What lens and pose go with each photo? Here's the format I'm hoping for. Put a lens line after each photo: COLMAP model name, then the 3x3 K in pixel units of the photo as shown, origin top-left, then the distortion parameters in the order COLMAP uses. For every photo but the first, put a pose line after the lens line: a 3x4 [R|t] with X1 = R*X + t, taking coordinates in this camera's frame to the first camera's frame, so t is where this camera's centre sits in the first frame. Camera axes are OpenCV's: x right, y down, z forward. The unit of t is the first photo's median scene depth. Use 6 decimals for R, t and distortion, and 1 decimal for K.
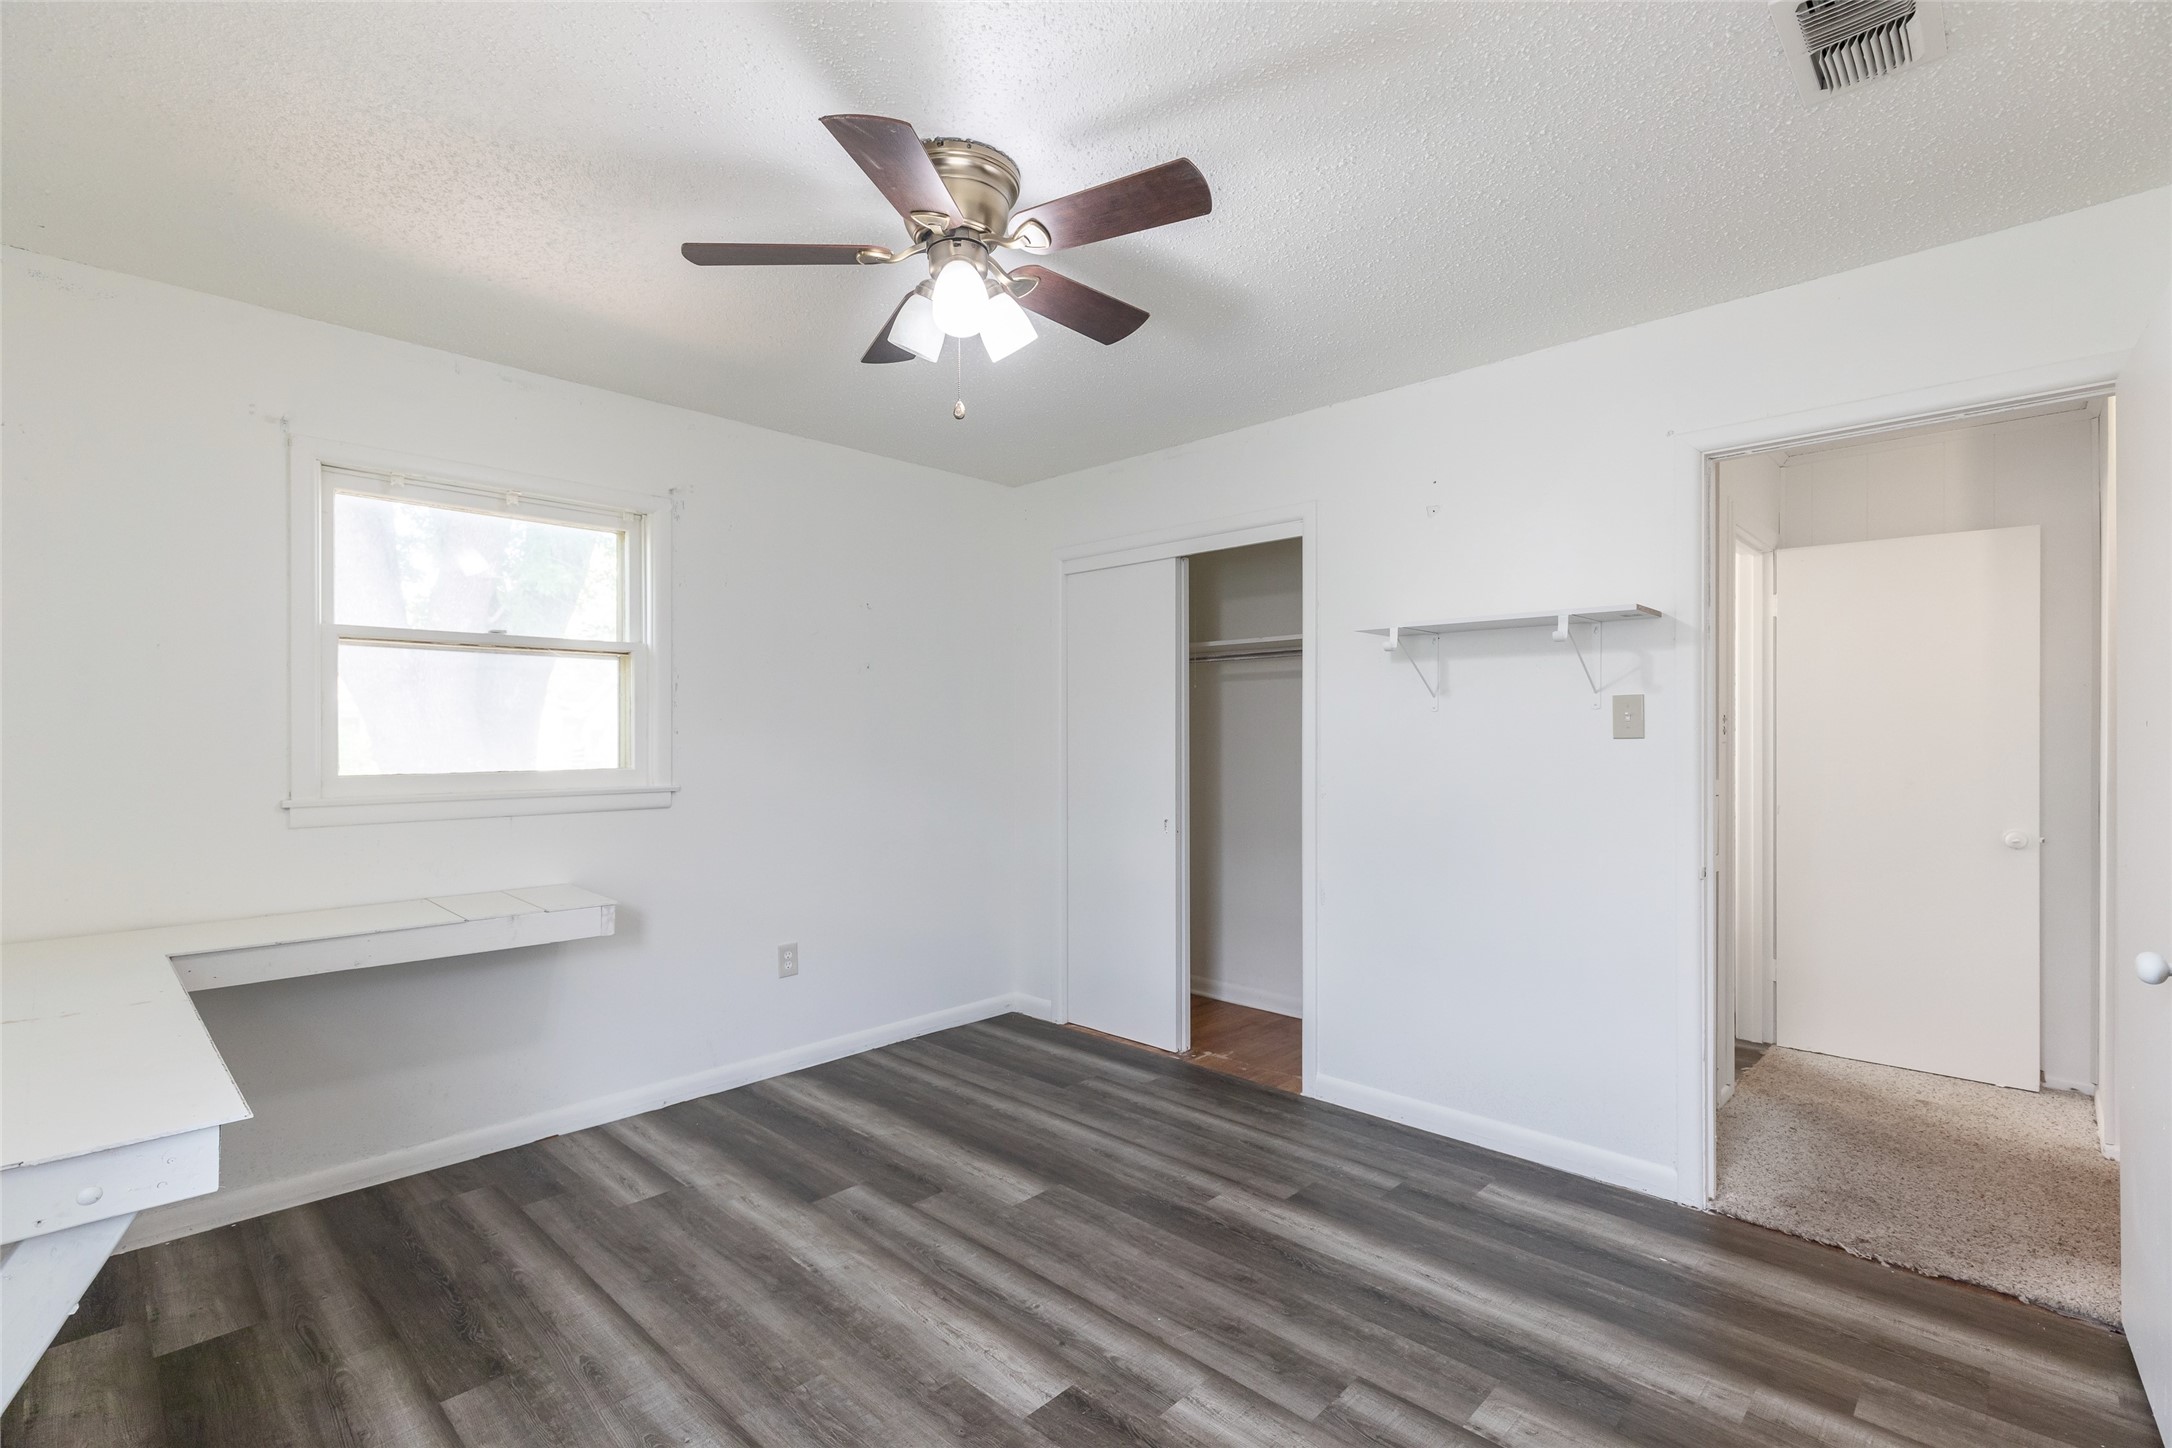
lens RADIAL K [[995.8, 0, 1094.7], [0, 995.8, 733.7], [0, 0, 1]] dist [0.009952, -0.000394]
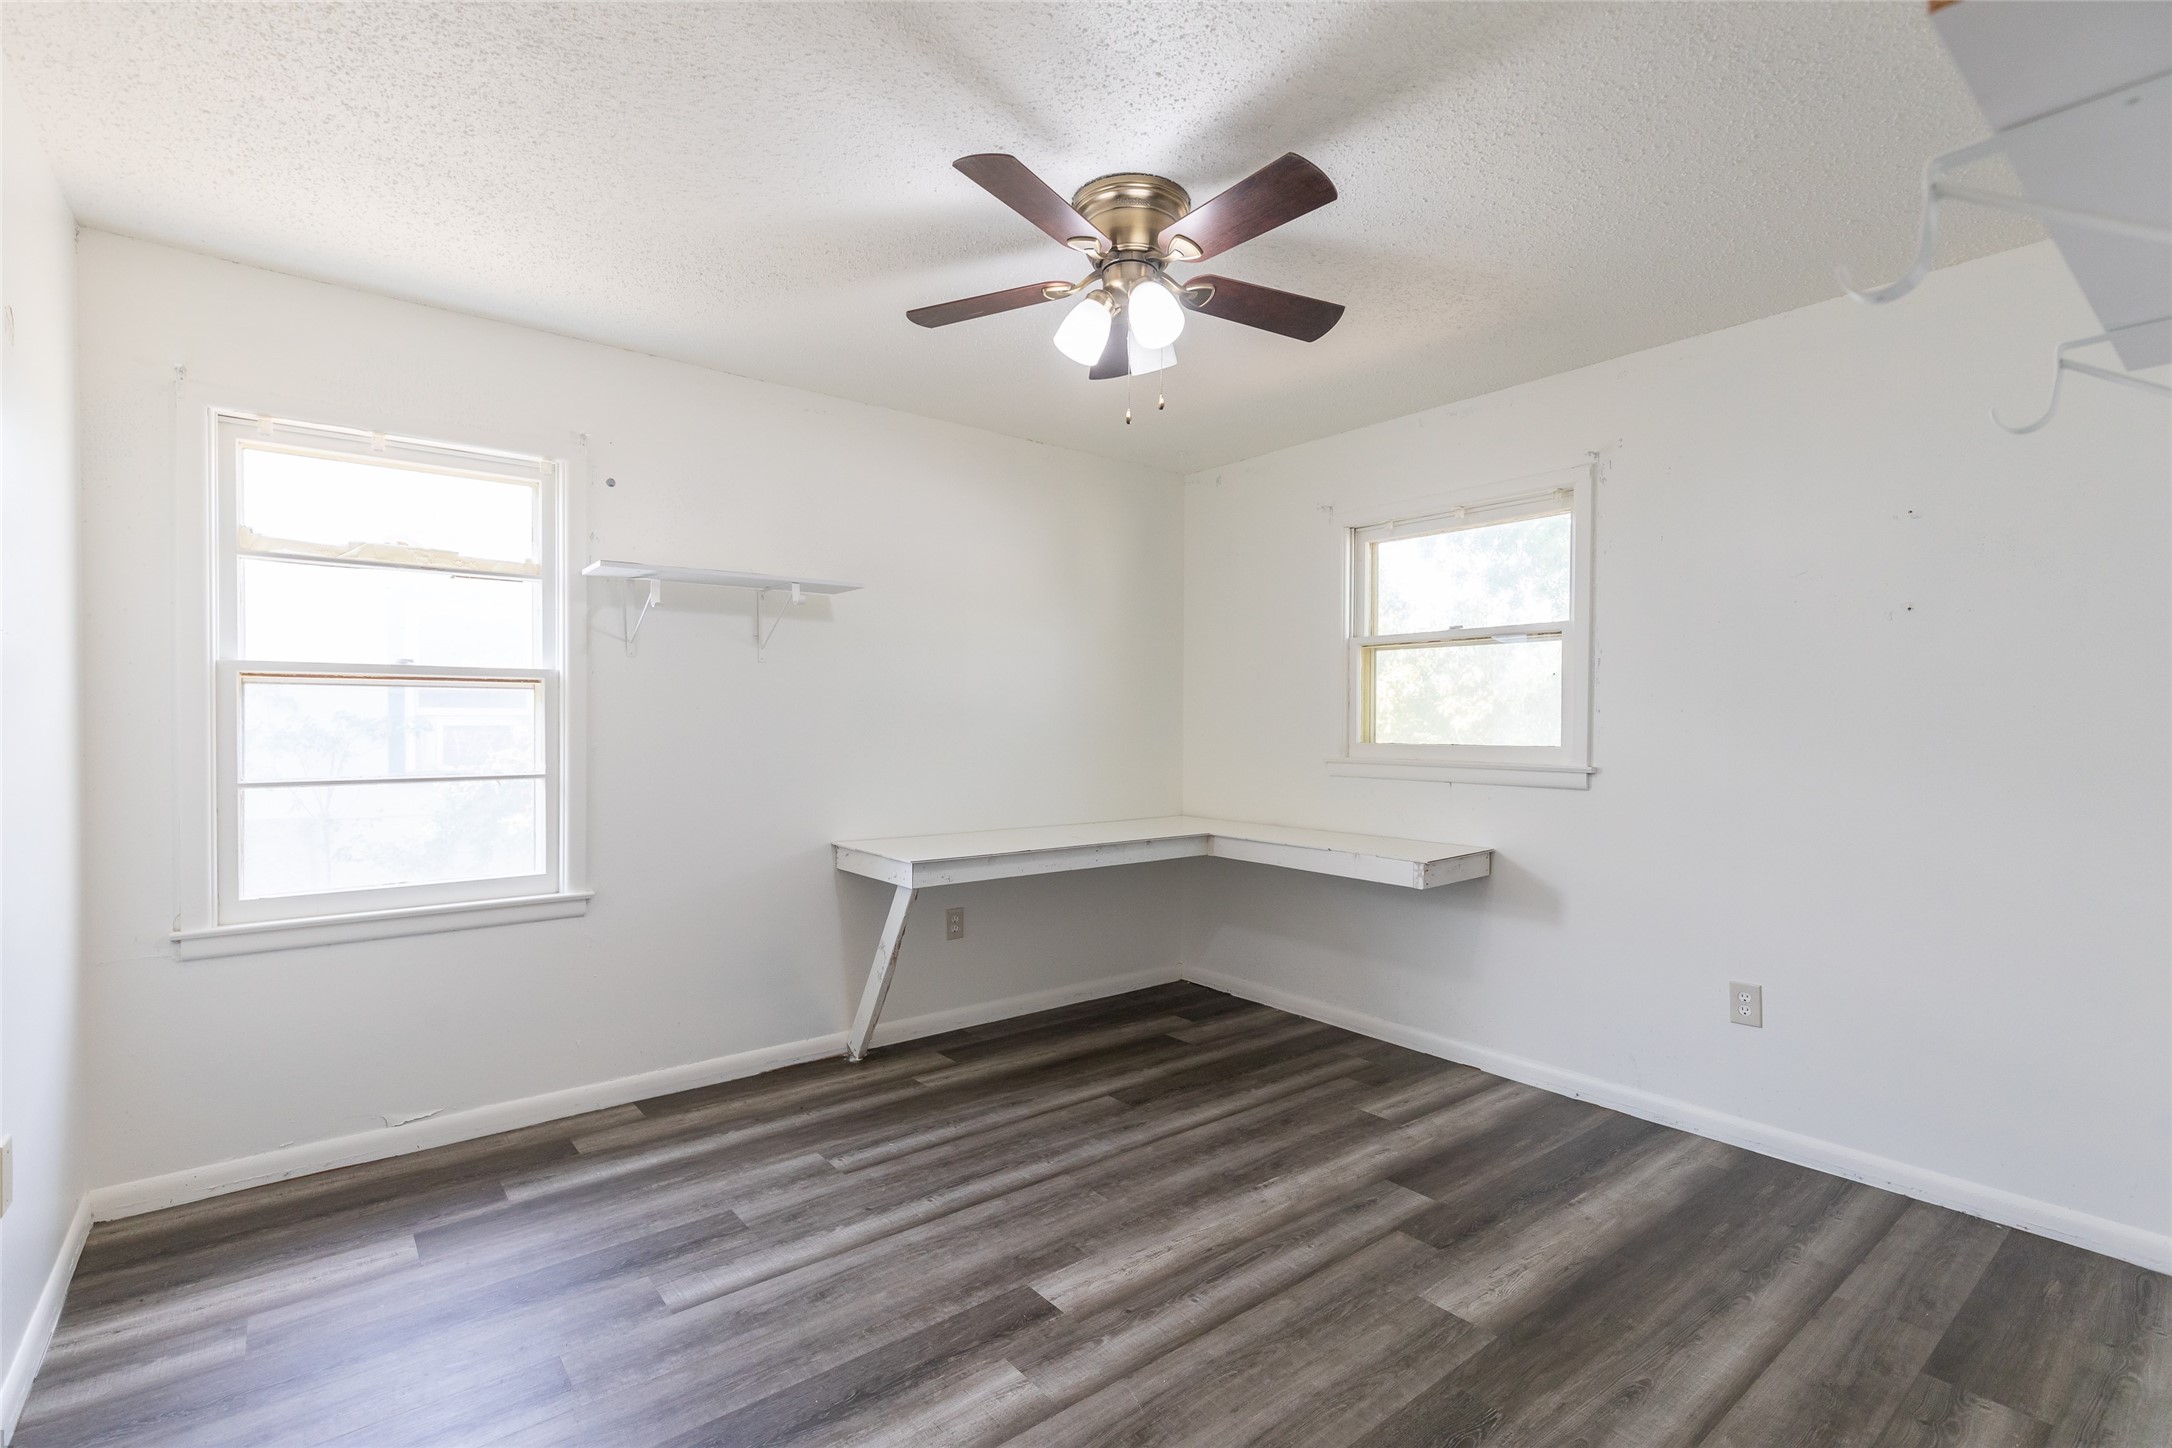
lens RADIAL K [[995.8, 0, 1094.7], [0, 995.8, 733.7], [0, 0, 1]] dist [0.009952, -0.000394]
pose [[-0.131690, 0.014171, -0.991190, 0.739809], [-0.002664, 0.999889, 0.014649, 0.009947], [0.991287, 0.004569, -0.131638, 0.842612]]
